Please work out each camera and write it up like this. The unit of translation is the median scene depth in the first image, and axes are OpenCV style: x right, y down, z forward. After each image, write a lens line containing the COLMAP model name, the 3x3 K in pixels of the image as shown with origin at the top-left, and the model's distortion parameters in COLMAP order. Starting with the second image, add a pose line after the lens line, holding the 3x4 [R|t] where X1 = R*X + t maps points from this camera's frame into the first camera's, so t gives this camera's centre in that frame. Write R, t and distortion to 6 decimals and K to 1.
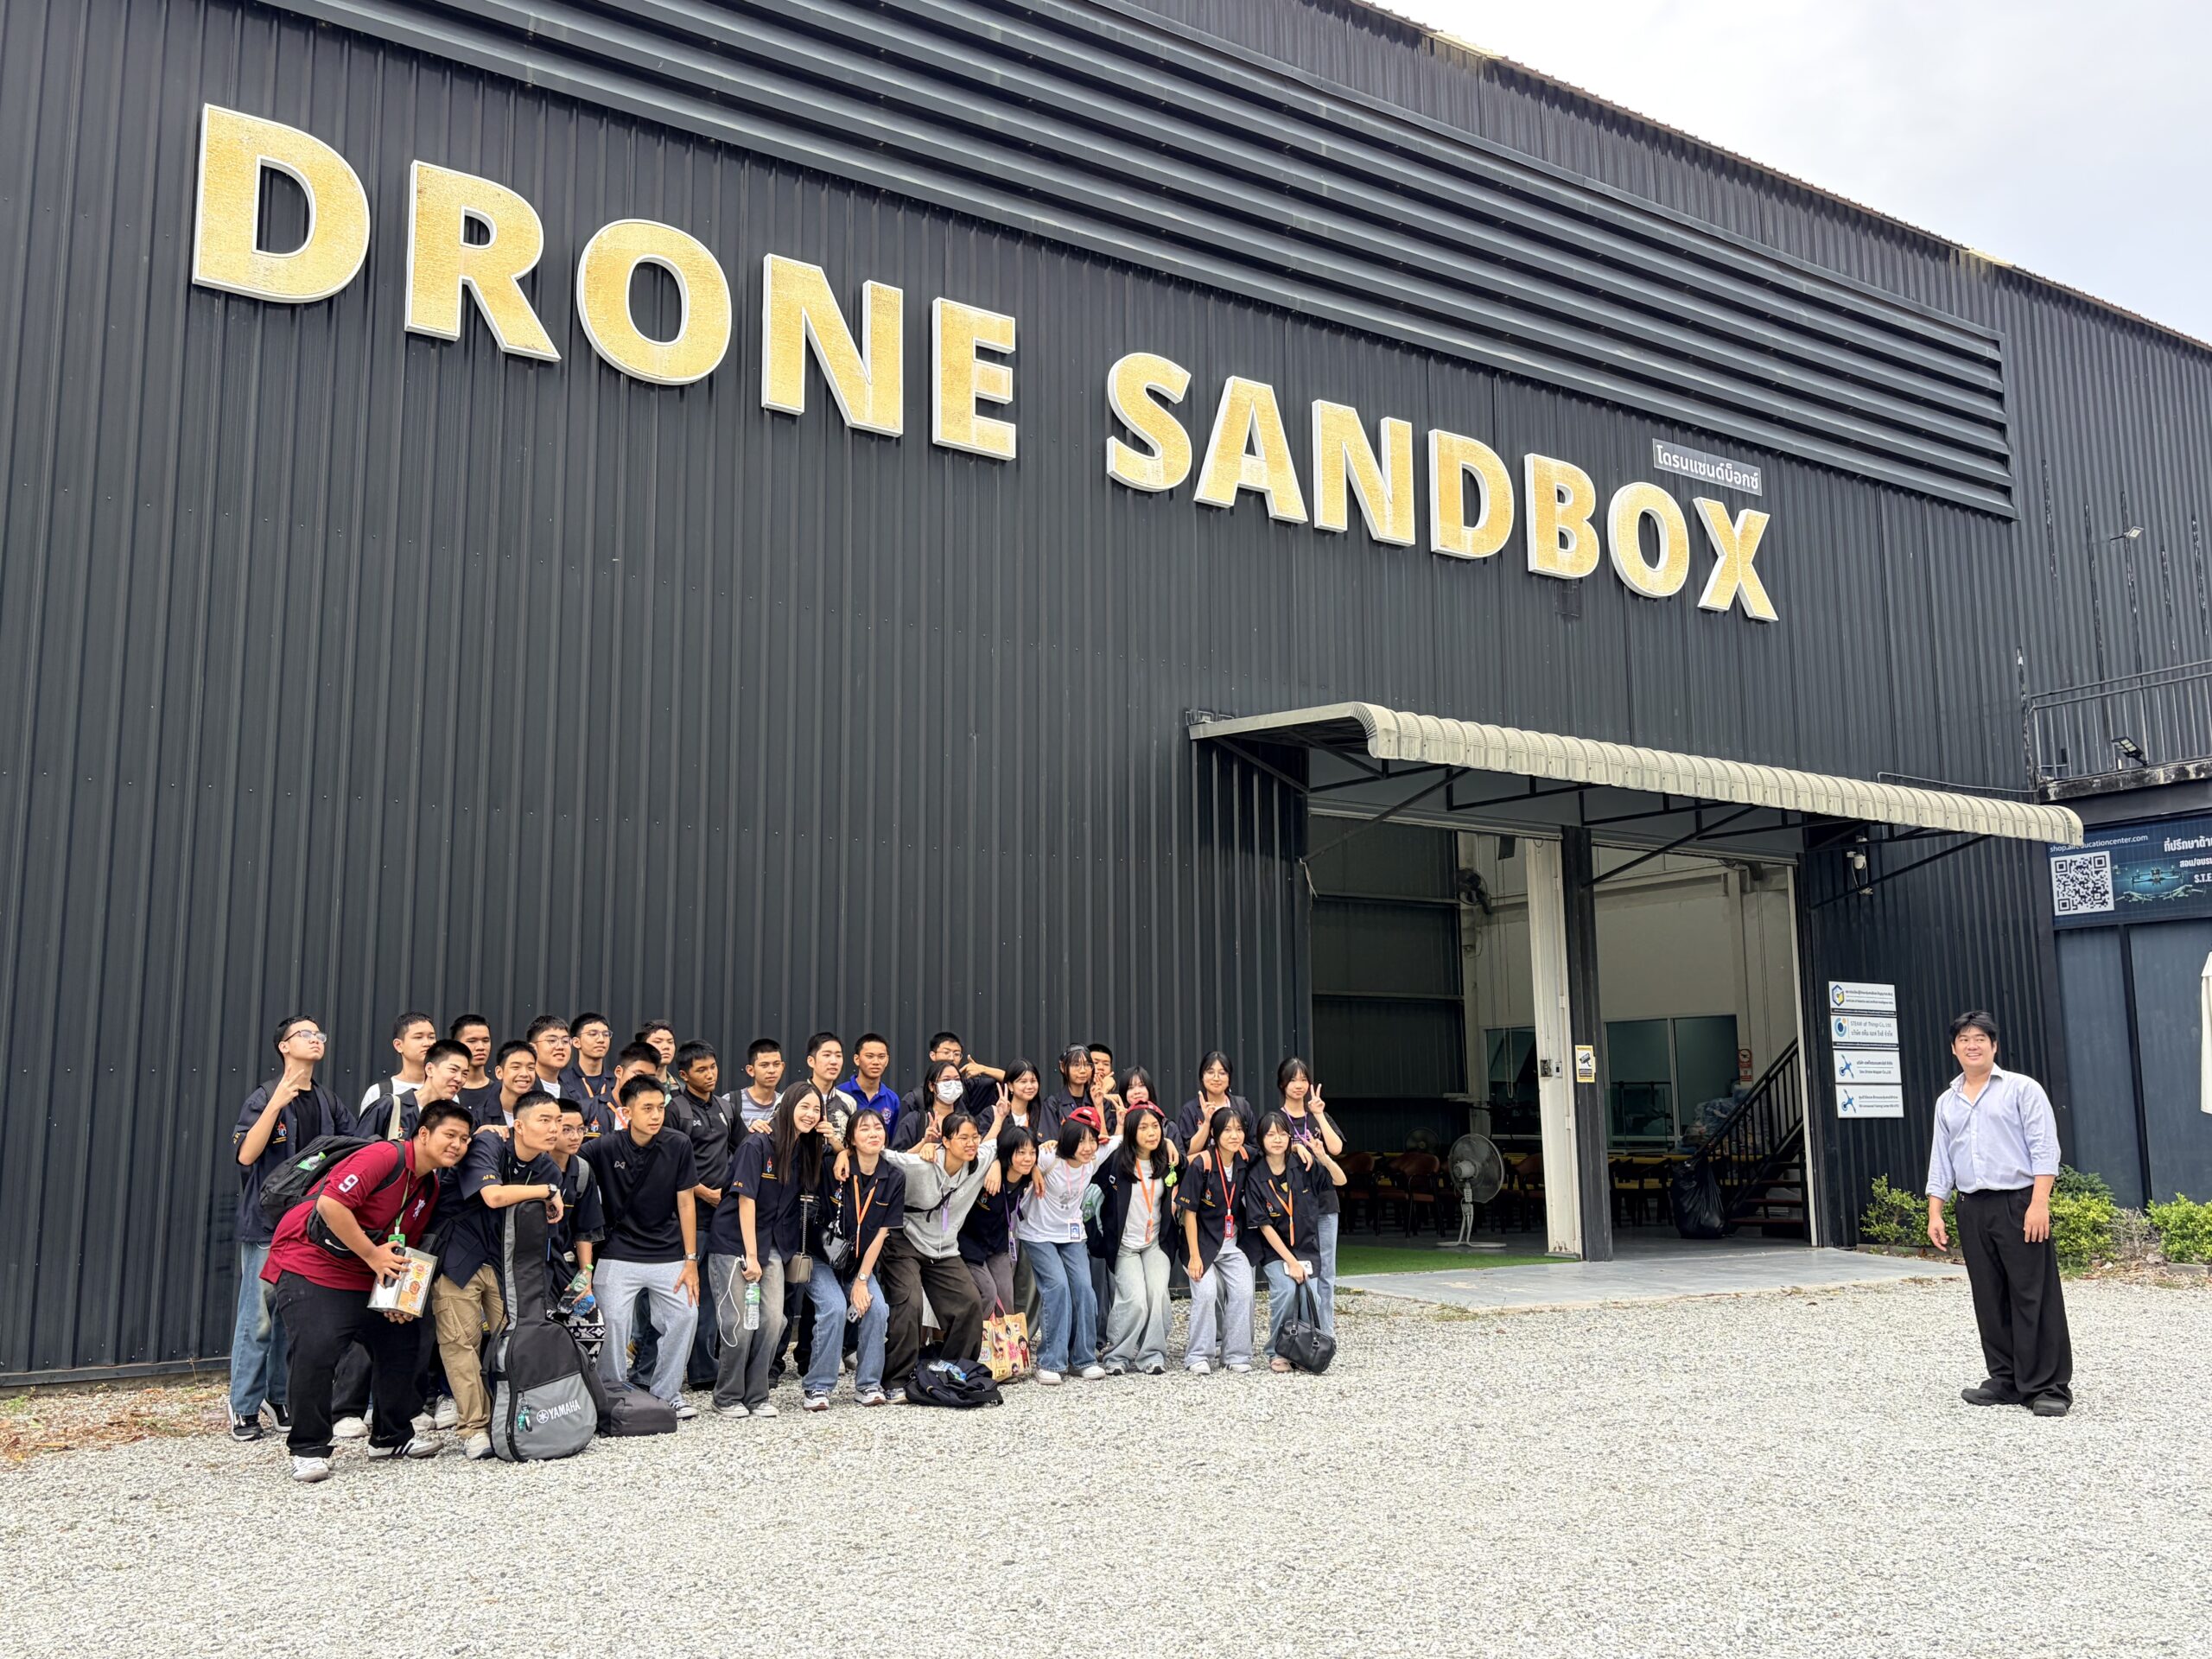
lens RADIAL K [[1938.5, 0, 1106.0], [0, 1938.5, 829.5], [0, 0, 1]] dist [0.116967, -0.270424]
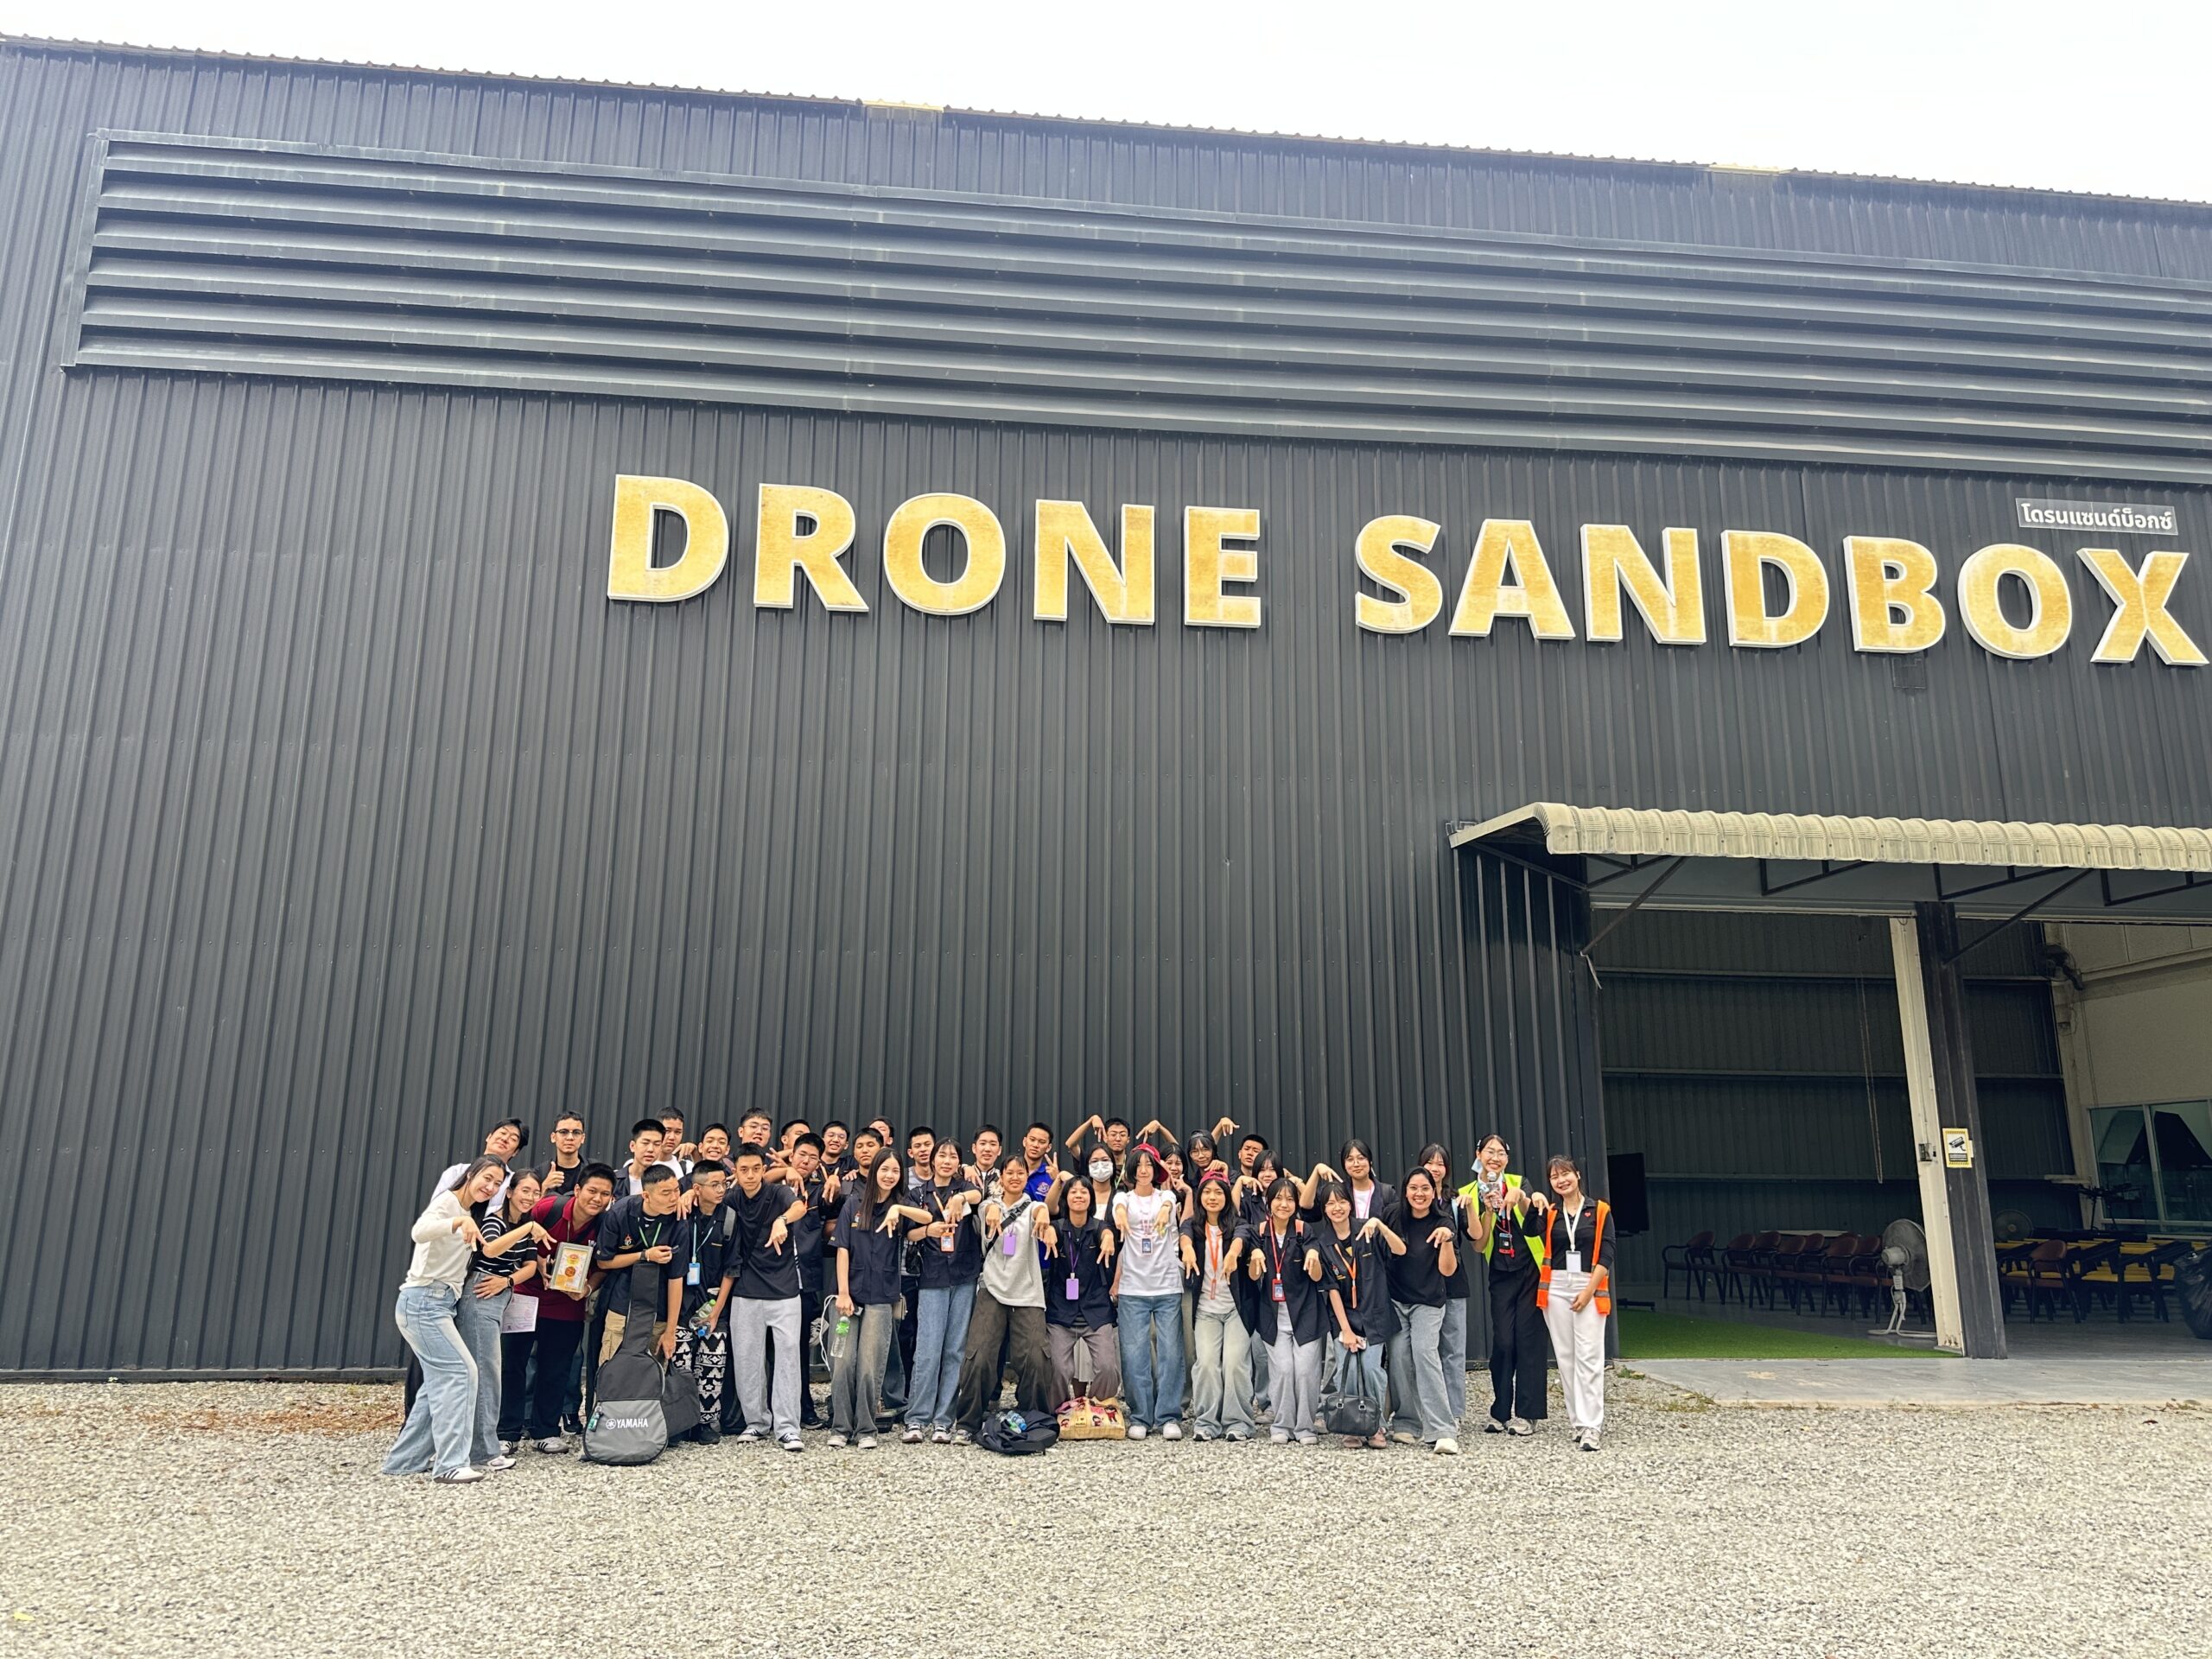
lens RADIAL K [[1566.1, 0, 1106.0], [0, 1566.1, 829.5], [0, 0, 1]] dist [0.076731, -0.089439]
pose [[0.879191, -0.090325, -0.467829, 0.281074], [0.056425, 0.994695, -0.086009, 0.008334], [0.473116, 0.049221, 0.879624, 0.115706]]
